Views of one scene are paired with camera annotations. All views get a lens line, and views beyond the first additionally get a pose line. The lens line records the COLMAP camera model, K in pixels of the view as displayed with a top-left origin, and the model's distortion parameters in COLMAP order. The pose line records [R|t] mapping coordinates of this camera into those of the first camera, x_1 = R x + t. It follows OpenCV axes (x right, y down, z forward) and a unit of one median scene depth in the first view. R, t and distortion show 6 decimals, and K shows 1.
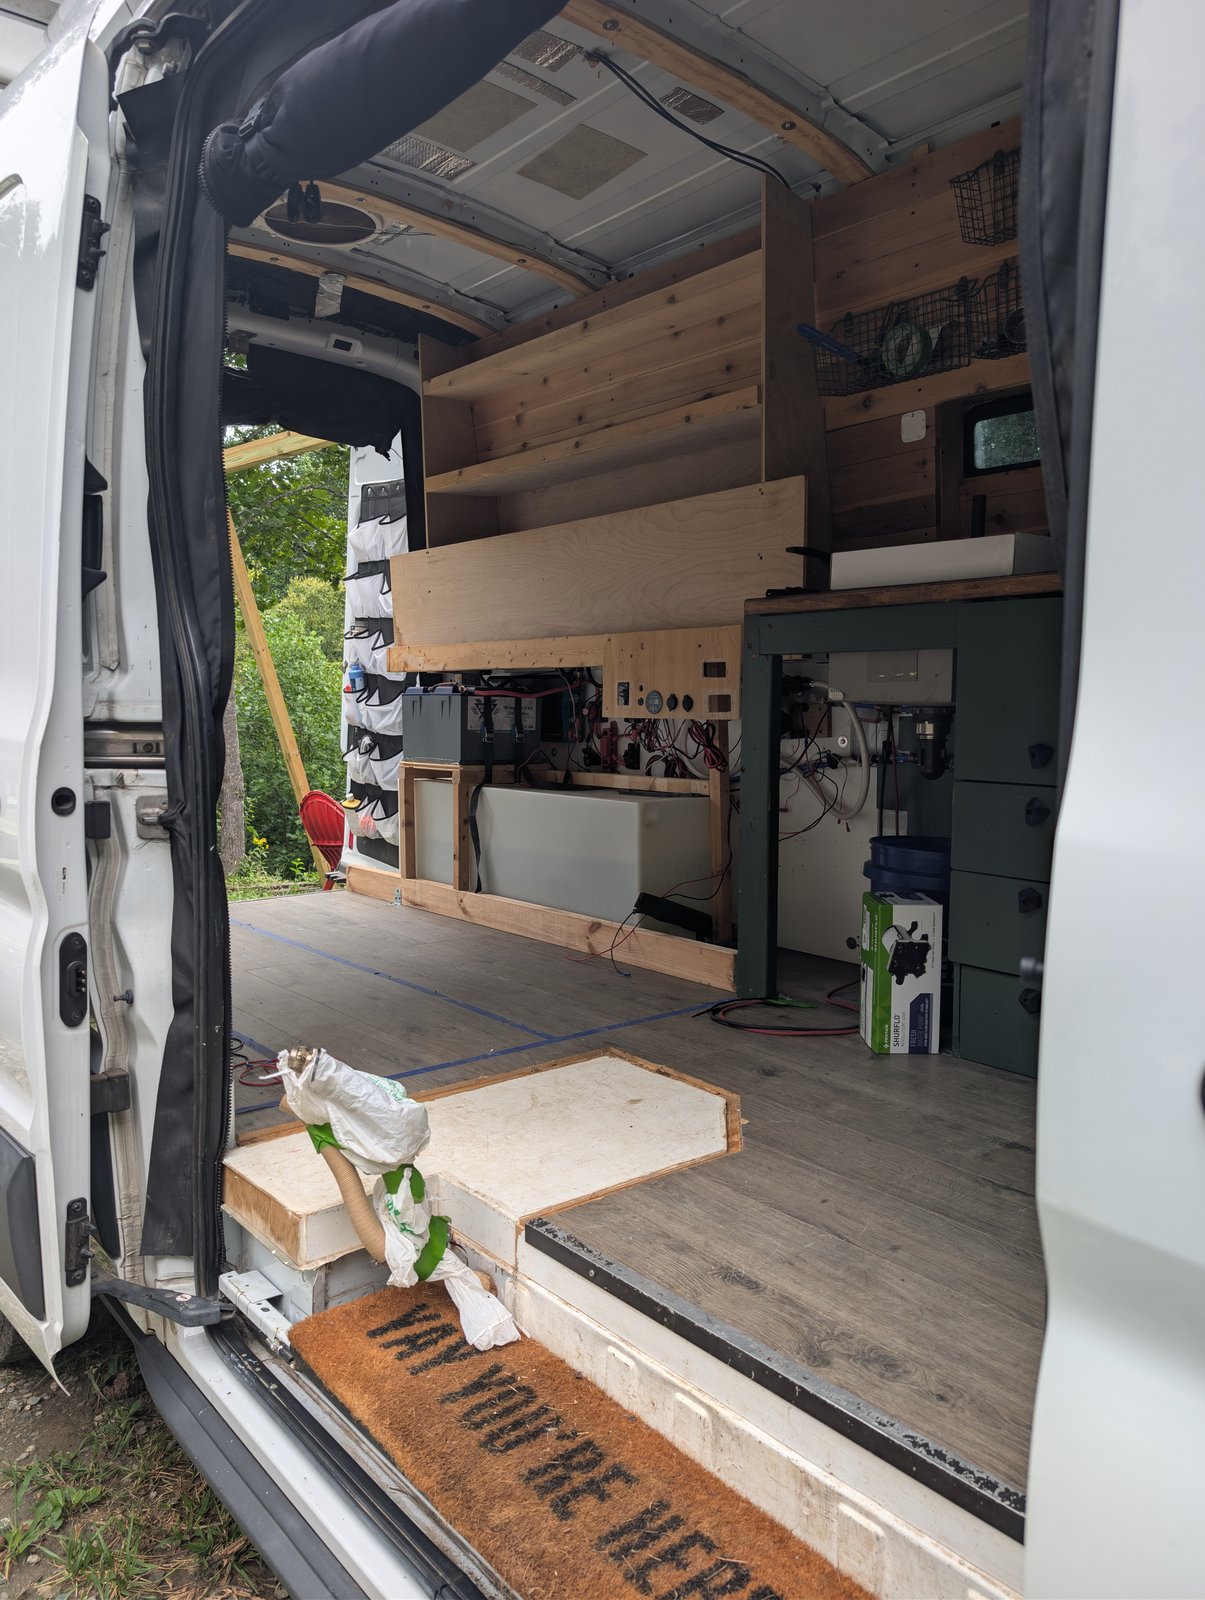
lens RADIAL K [[1150.3, 0, 601.0], [0, 1150.3, 798.4], [0, 0, 1]] dist [0.024098, -0.019350]
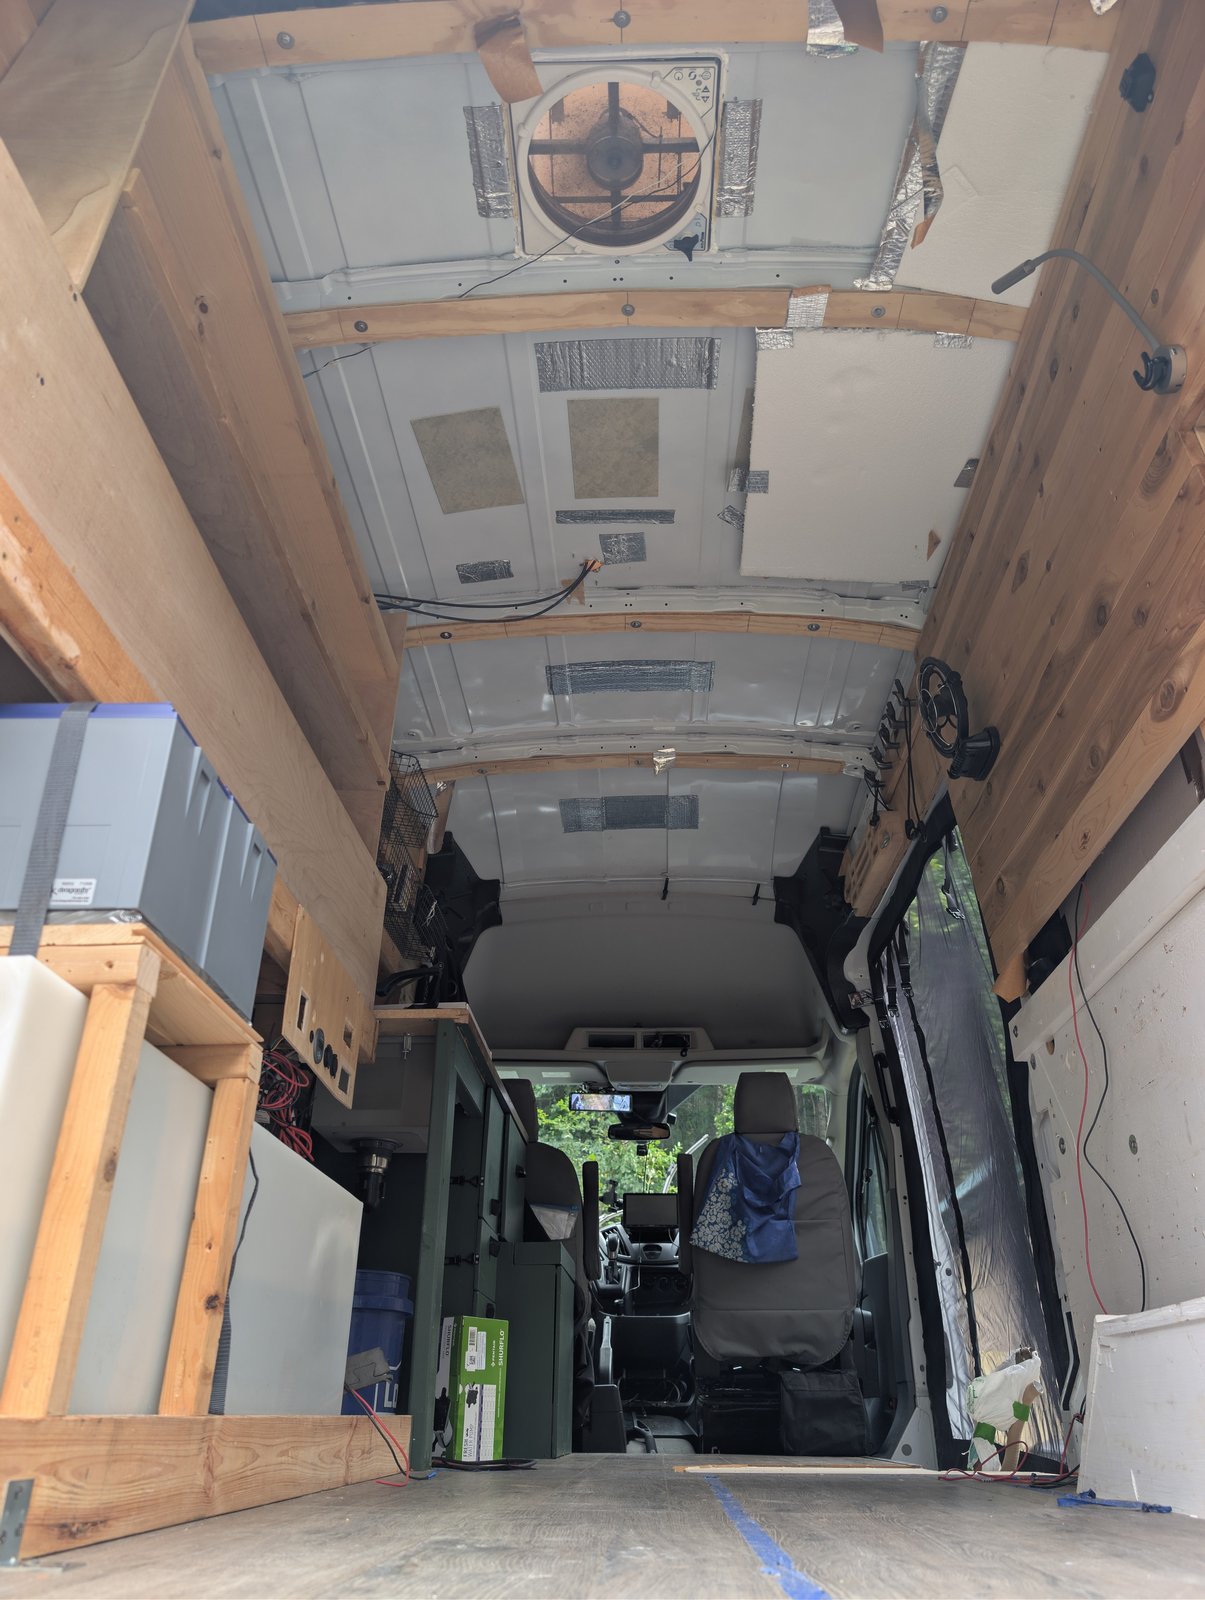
lens RADIAL K [[1150.3, 0, 600.8], [0, 1150.3, 799.8], [0, 0, 1]] dist [0.024098, -0.019350]
pose [[-0.745148, 0.303624, 0.593773, -0.507755], [0.040920, 0.909487, -0.413713, 0.070927], [-0.665642, -0.283980, -0.690127, 1.349973]]
